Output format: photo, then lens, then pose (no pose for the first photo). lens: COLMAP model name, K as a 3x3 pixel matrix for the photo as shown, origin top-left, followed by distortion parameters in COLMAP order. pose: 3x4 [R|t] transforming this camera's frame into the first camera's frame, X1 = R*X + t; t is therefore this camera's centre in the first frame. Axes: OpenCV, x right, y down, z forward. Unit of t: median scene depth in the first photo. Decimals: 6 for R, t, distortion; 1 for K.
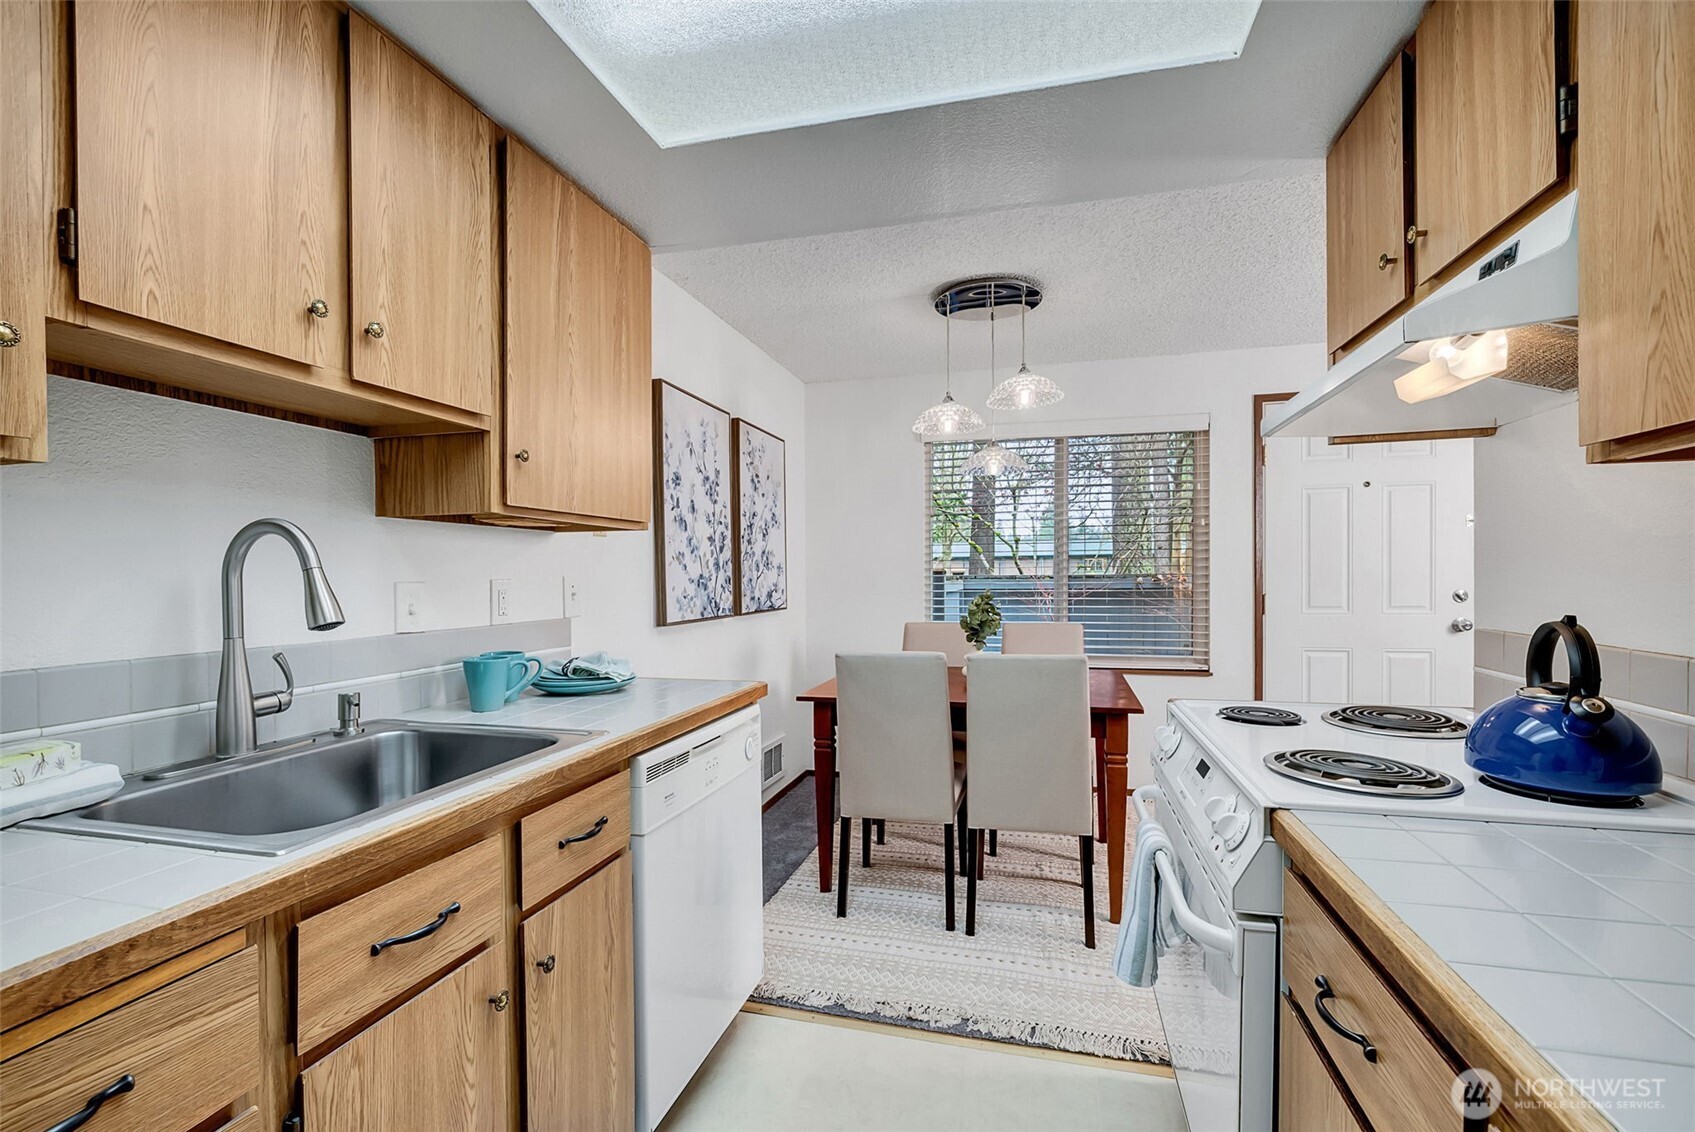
lens RADIAL K [[738.5, 0, 847.5], [0, 738.5, 566.0], [0, 0, 1]] dist [0.000845, 0.000082]
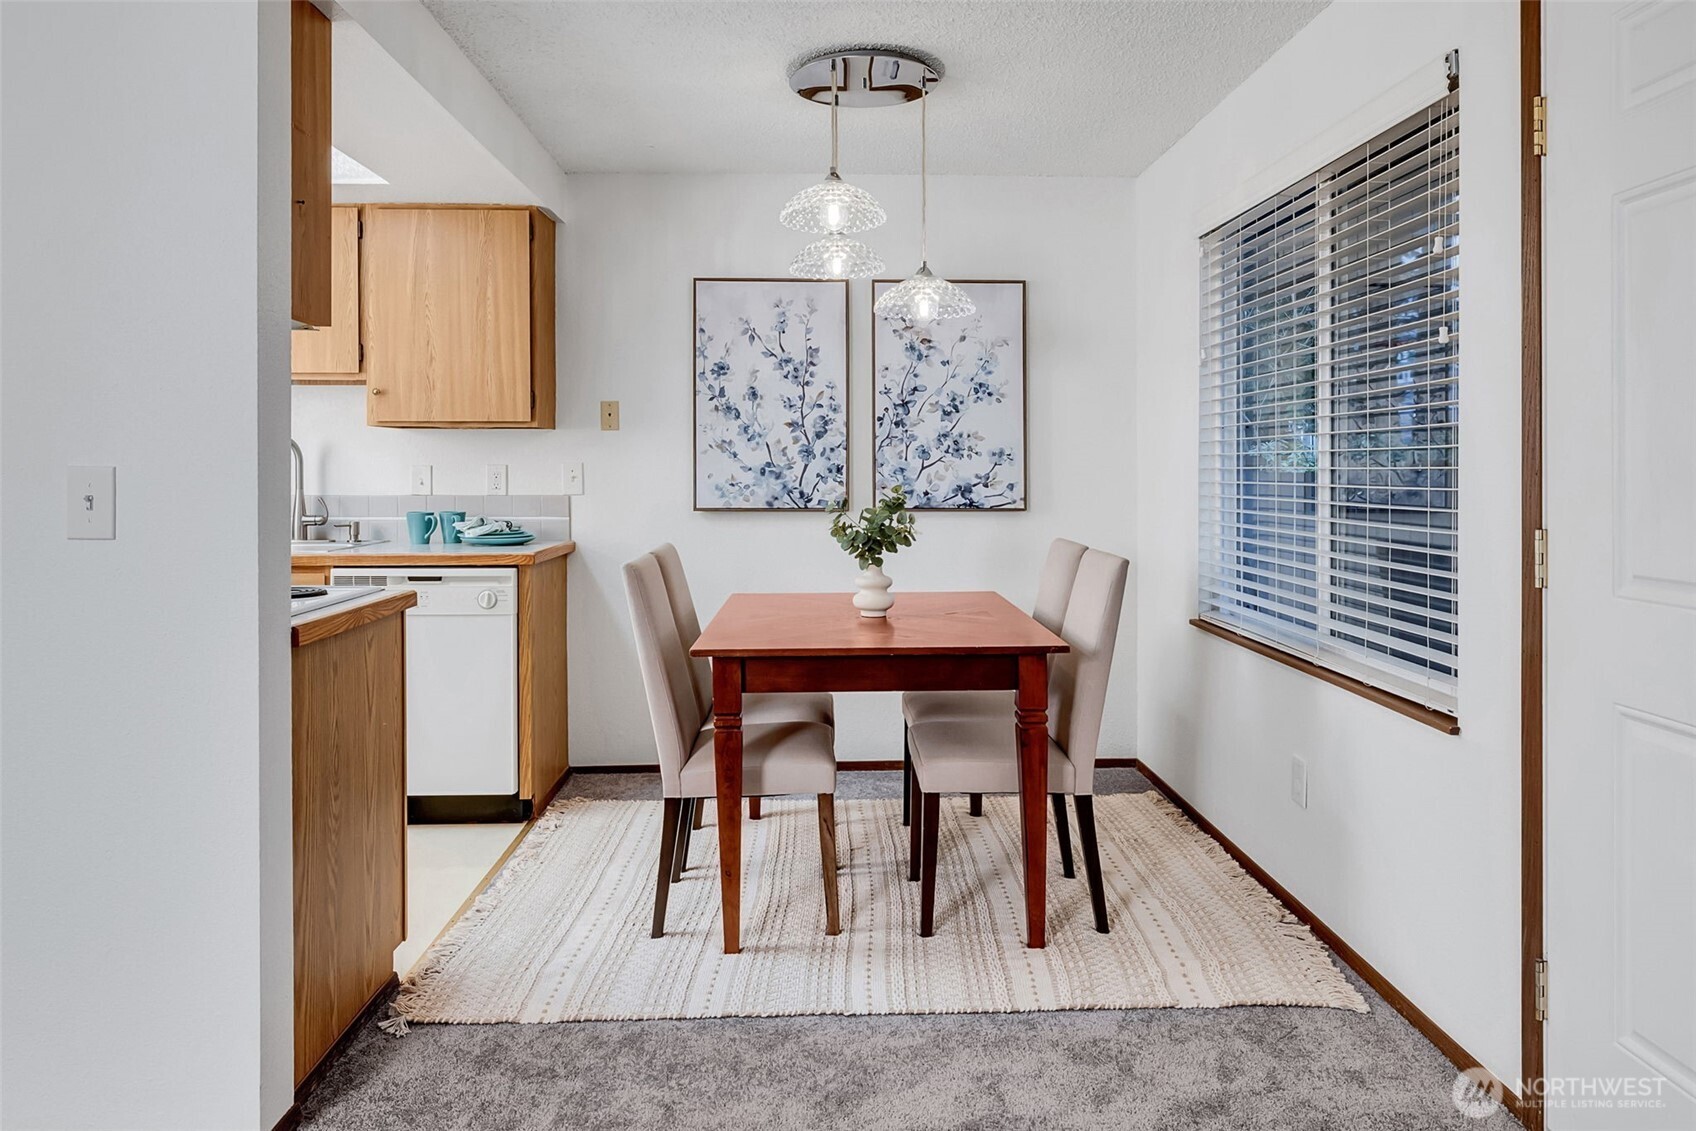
lens RADIAL K [[1121.8, 0, 851.9], [0, 1121.8, 463.1], [0, 0, 1]] dist [-0.006453, -0.000908]
pose [[0.287218, 0.006644, -0.957842, 1.272909], [0.006801, 0.999937, 0.008975, -0.000093], [0.957841, -0.009092, 0.287154, 0.703437]]
